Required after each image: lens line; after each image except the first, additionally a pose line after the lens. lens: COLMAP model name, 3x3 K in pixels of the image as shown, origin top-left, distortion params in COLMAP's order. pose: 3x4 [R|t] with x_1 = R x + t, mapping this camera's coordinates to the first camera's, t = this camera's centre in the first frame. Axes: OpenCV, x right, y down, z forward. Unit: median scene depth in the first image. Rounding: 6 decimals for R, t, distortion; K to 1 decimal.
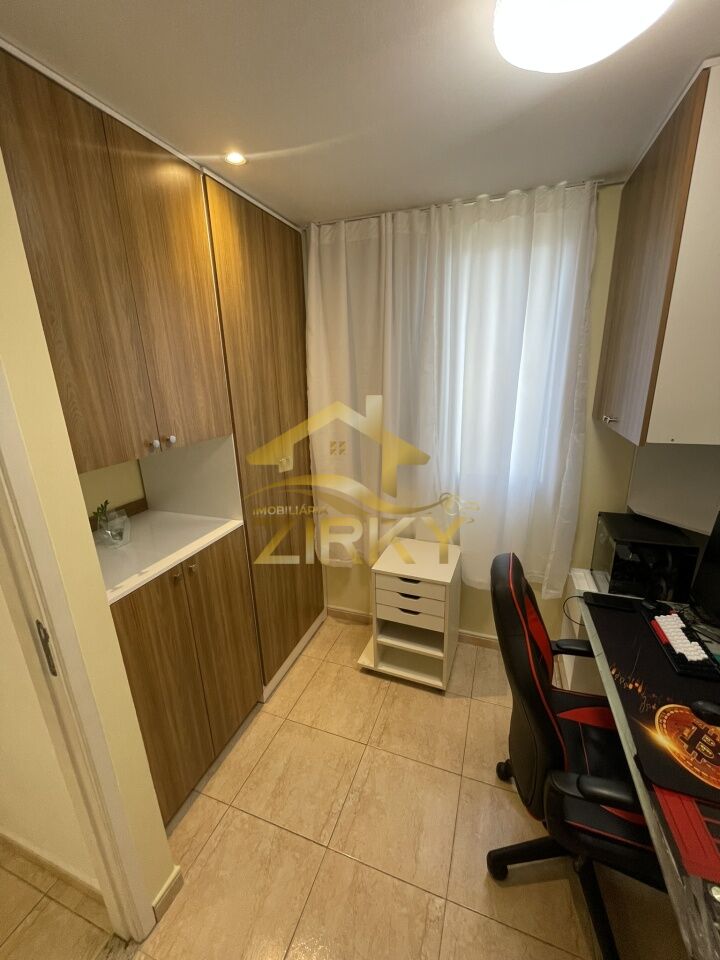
lens RADIAL K [[387.7, 0, 360.4], [0, 387.7, 479.5], [0, 0, 1]] dist [-0.003025, -0.000558]
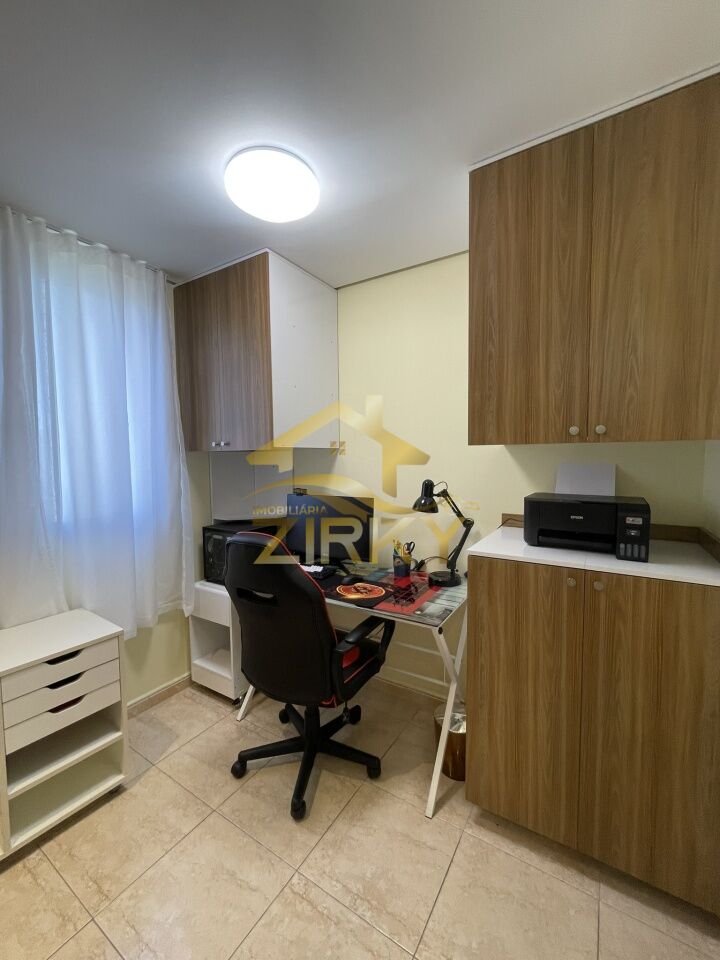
lens RADIAL K [[387.7, 0, 362.2], [0, 387.7, 484.6], [0, 0, 1]] dist [-0.003025, -0.000558]
pose [[0.204507, -0.029534, 0.978419, -0.483206], [0.274511, 0.961165, -0.028364, 0.126350], [-0.939585, 0.274388, 0.204673, 0.237582]]
